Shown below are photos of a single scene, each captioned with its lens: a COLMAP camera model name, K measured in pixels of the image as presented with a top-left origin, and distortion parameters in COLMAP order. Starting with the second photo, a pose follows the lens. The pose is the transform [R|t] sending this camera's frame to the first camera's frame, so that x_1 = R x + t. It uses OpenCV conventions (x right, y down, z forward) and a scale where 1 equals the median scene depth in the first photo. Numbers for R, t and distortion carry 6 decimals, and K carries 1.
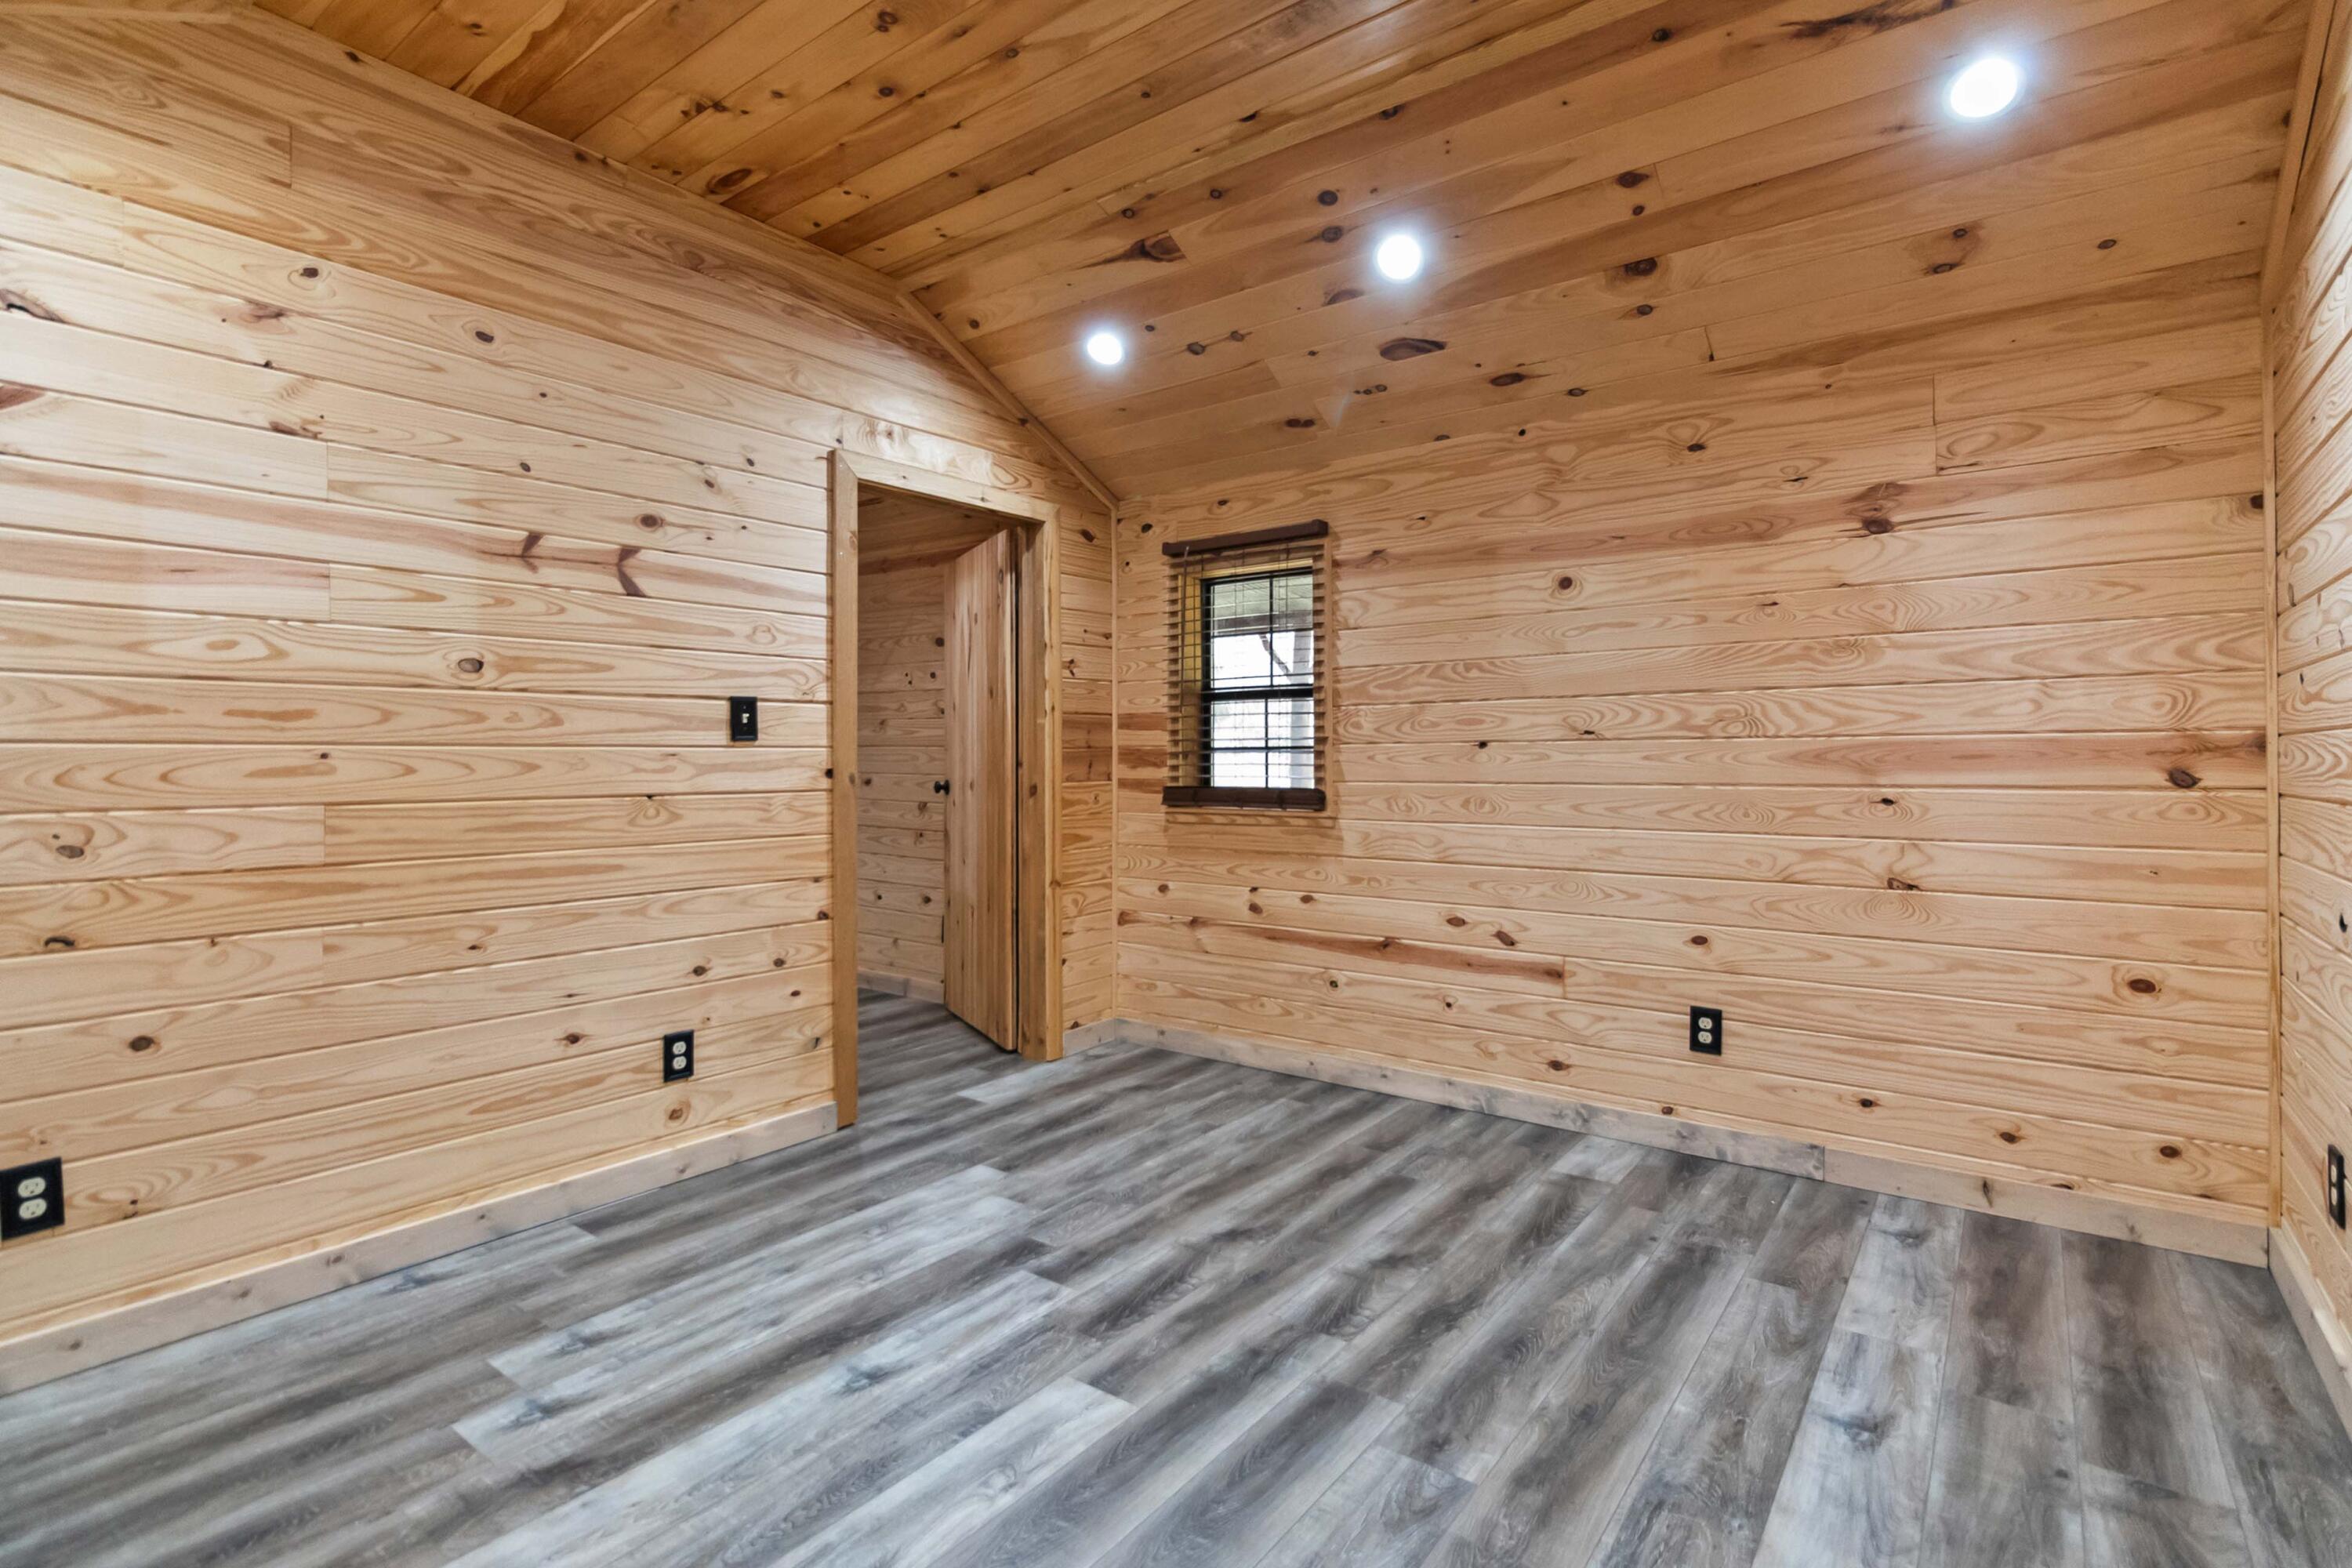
lens RADIAL K [[1110.5, 0, 1183.5], [0, 1110.5, 754.9], [0, 0, 1]] dist [0.000538, -0.000097]
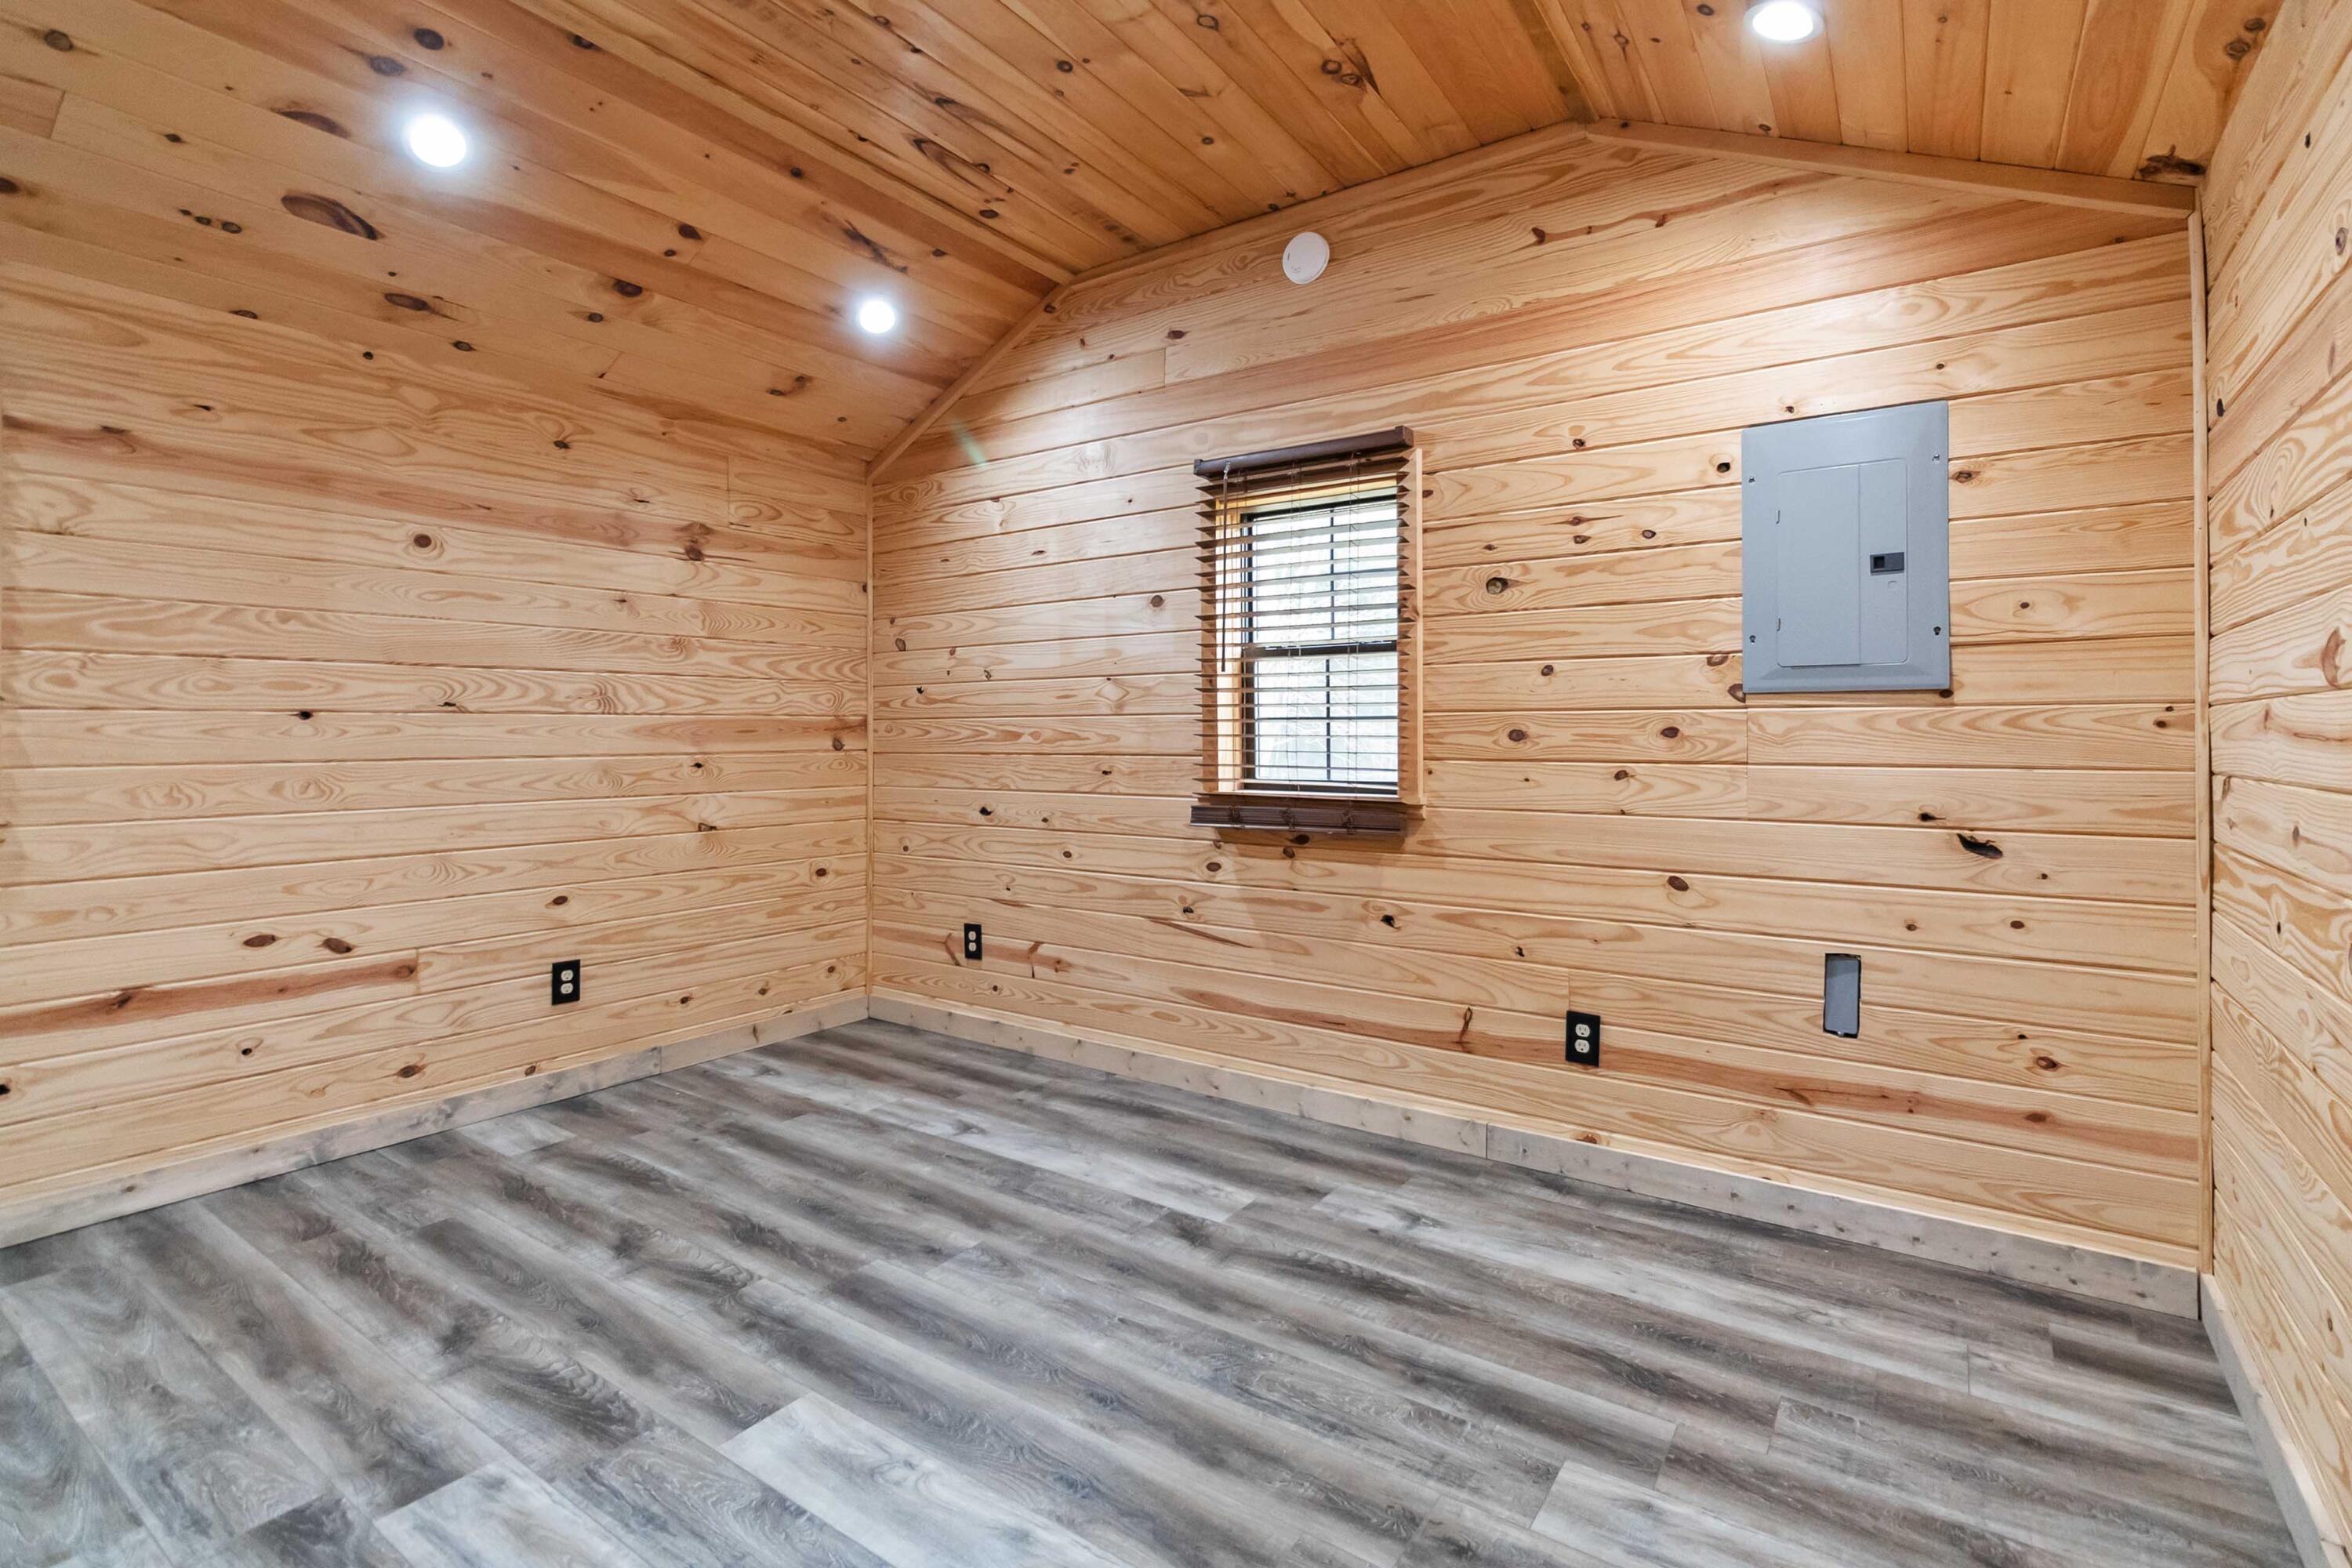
lens RADIAL K [[1102.8, 0, 1177.0], [0, 1102.8, 732.0], [0, 0, 1]] dist [0.000314, -0.000091]
pose [[-0.038616, 0.004205, 0.999245, -0.701864], [-0.001935, 0.999989, -0.004283, 0.007148], [-0.999252, -0.002099, -0.038607, 0.489941]]
